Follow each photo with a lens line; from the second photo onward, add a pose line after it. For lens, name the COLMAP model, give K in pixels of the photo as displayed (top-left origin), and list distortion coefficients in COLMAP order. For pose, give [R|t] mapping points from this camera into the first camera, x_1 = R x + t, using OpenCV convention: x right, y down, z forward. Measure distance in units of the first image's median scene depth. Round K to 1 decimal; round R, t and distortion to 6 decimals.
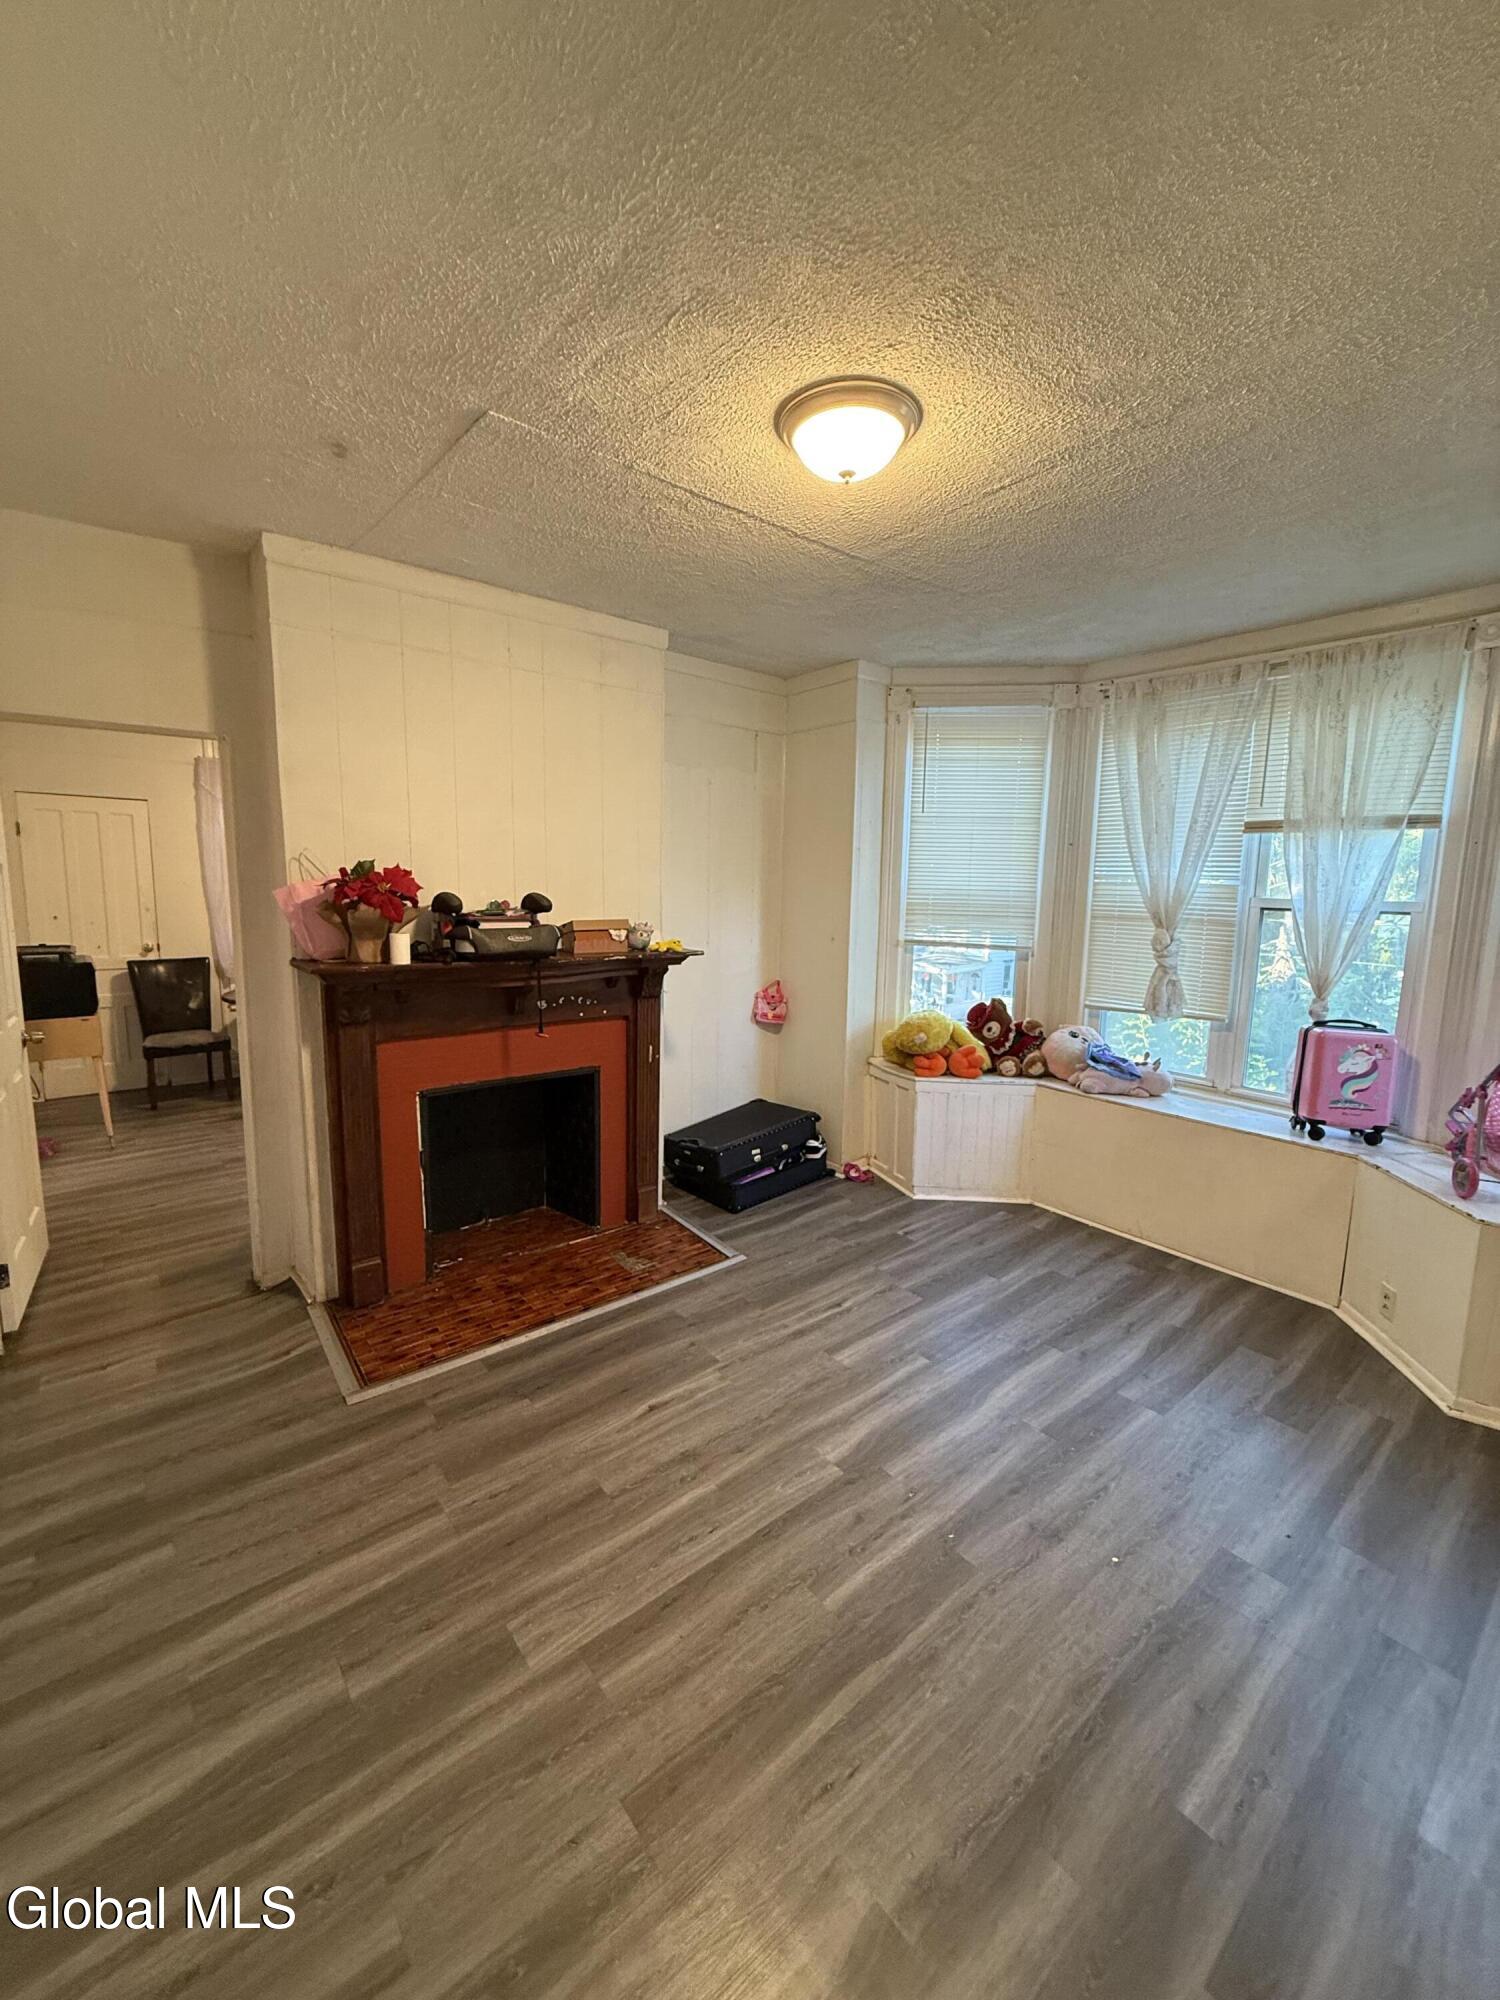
lens RADIAL K [[801.9, 0, 752.3], [0, 801.9, 993.7], [0, 0, 1]] dist [-0.000483, 0.000283]
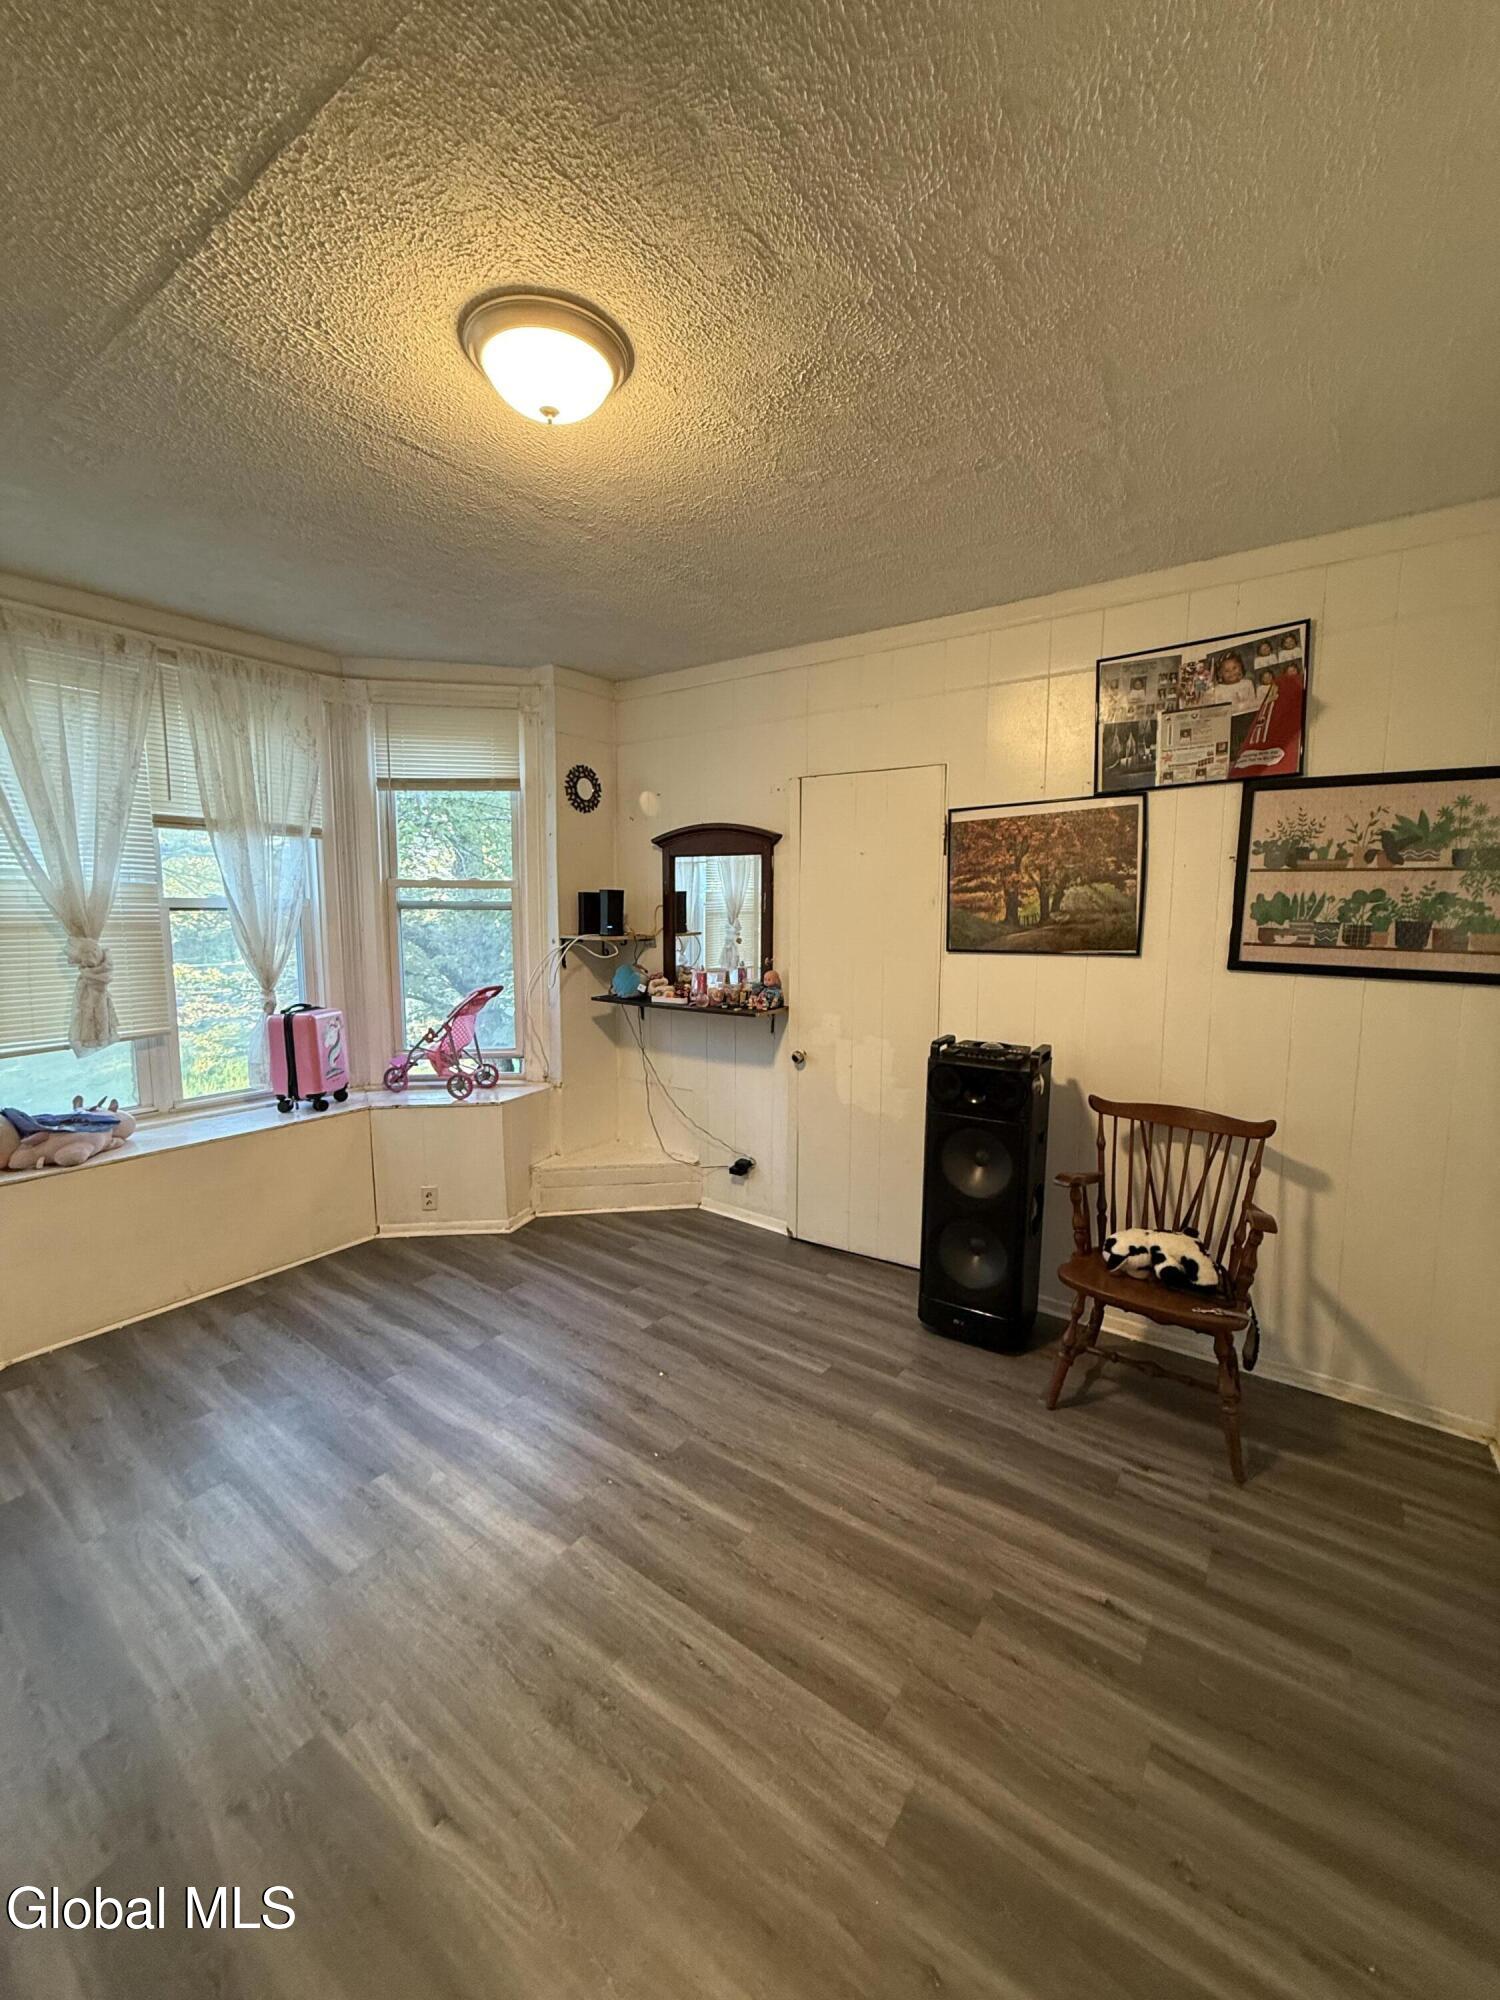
lens RADIAL K [[801.9, 0, 749.9], [0, 801.9, 996.2], [0, 0, 1]] dist [-0.000483, 0.000283]
pose [[-0.253902, -0.129572, 0.958512, -0.584370], [0.124068, 0.978437, 0.165130, -0.100185], [-0.959240, 0.160847, -0.232351, 0.754093]]
